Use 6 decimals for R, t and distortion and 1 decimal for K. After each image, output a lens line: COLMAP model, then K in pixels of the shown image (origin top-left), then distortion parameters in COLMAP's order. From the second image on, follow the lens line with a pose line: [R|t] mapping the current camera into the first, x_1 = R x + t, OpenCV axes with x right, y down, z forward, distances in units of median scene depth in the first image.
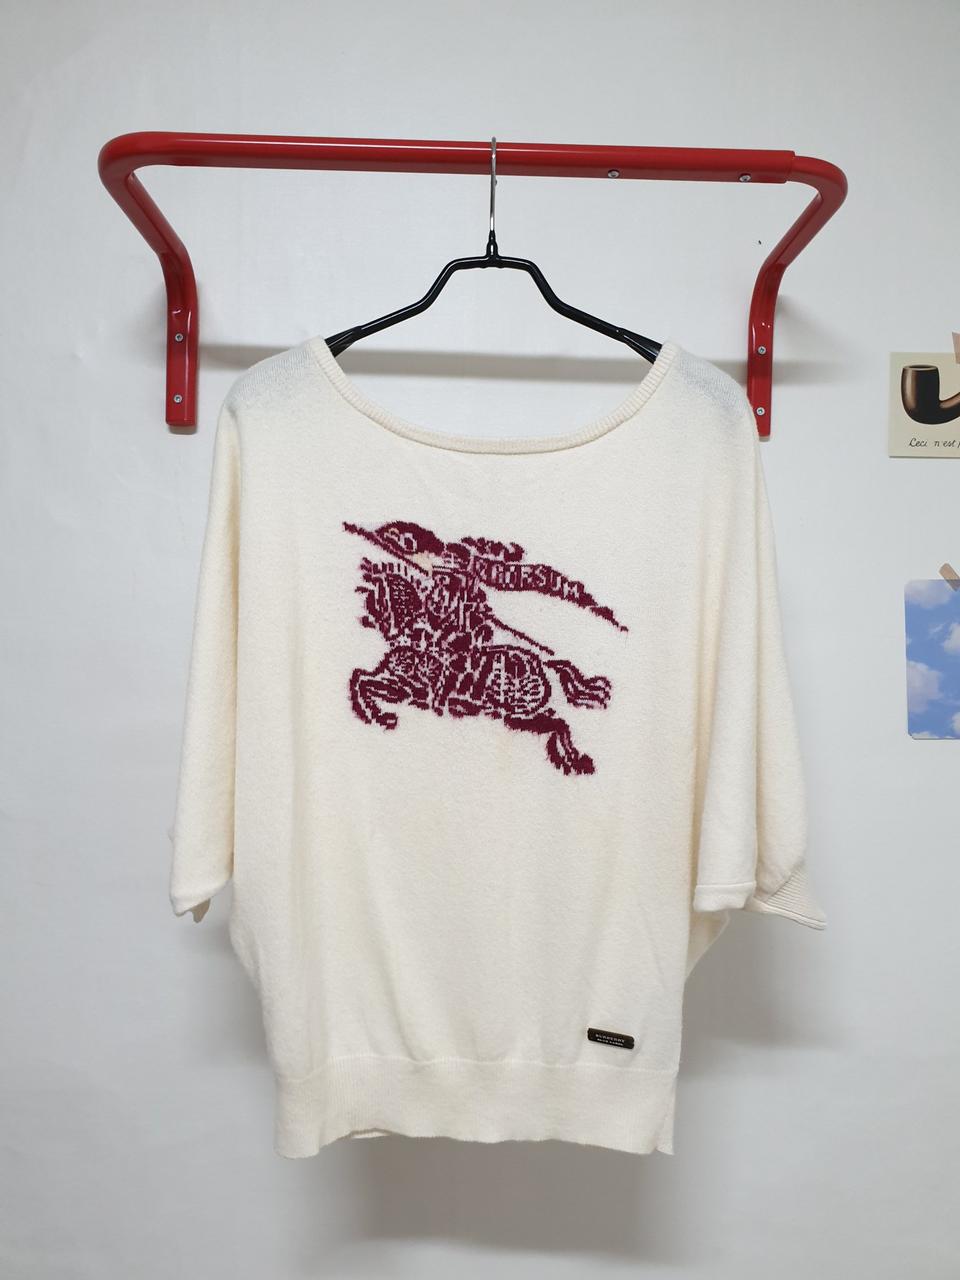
lens RADIAL K [[936.5, 0, 479.2], [0, 936.5, 648.3], [0, 0, 1]] dist [-0.000445, 0.002797]
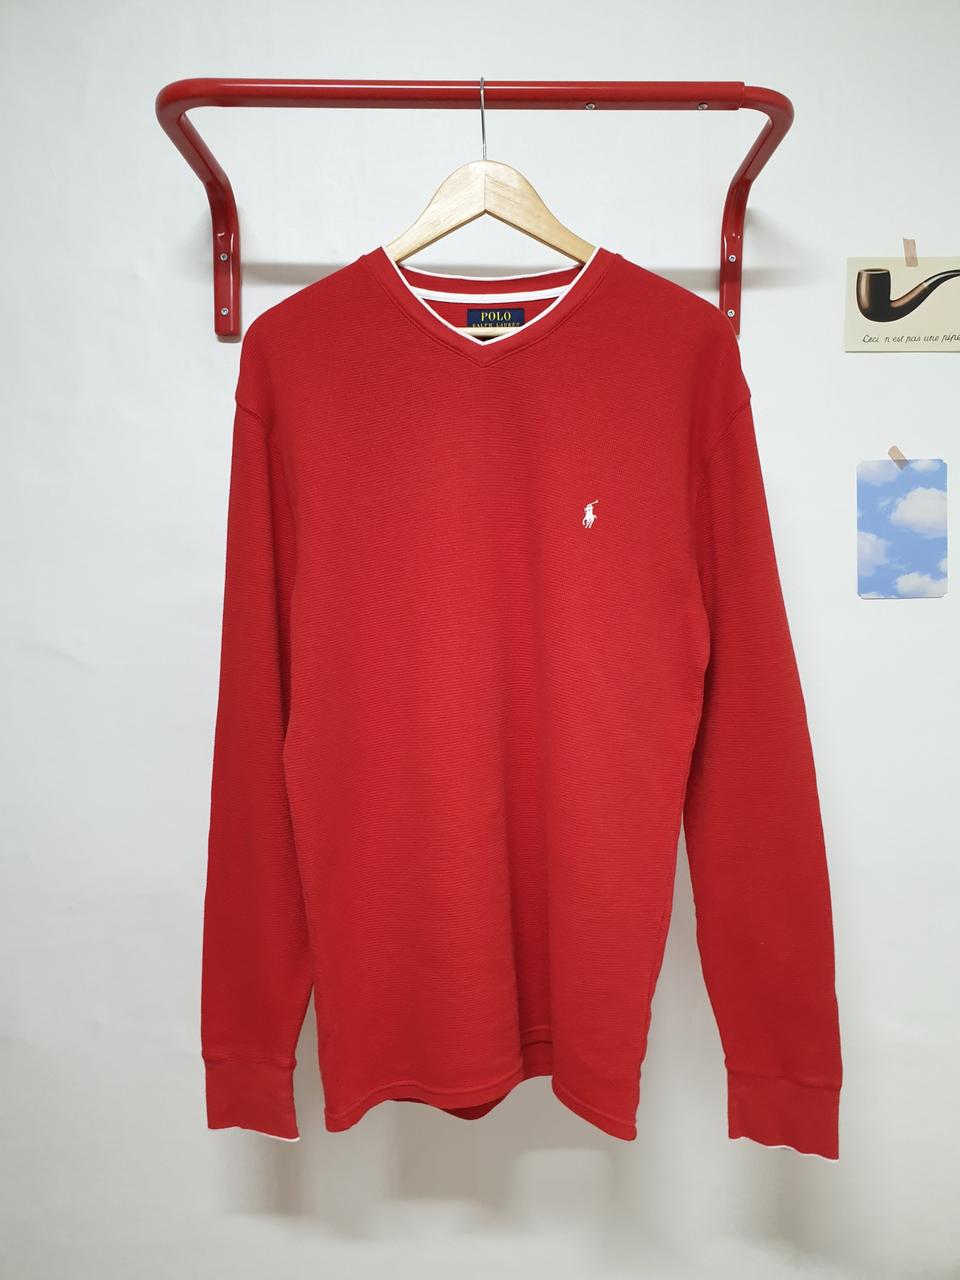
lens RADIAL K [[948.2, 0, 495.2], [0, 948.2, 644.1], [0, 0, 1]] dist [-0.024776, 0.067644]
pose [[0.999762, -0.012824, -0.017642, 0.027547], [0.014056, 0.997336, 0.071573, 0.063130], [0.016677, -0.071804, 0.997279, -0.186161]]
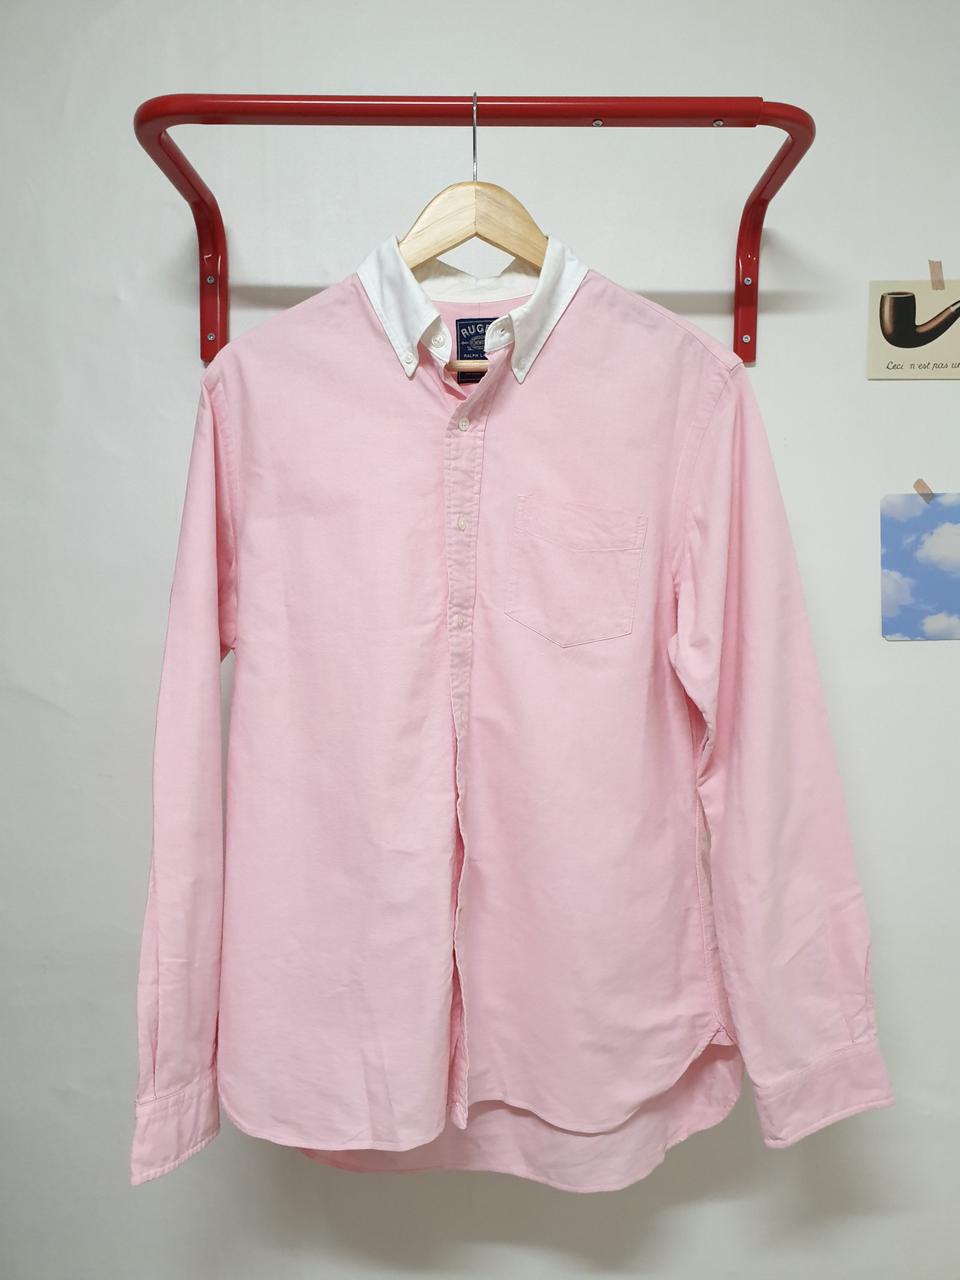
lens RADIAL K [[941.0, 0, 493.8], [0, 941.0, 637.2], [0, 0, 1]] dist [-0.002236, 0.013105]
pose [[0.999572, -0.008899, -0.027880, 0.036348], [0.010482, 0.998310, 0.057156, 0.025298], [0.027324, -0.057424, 0.997976, -0.110147]]
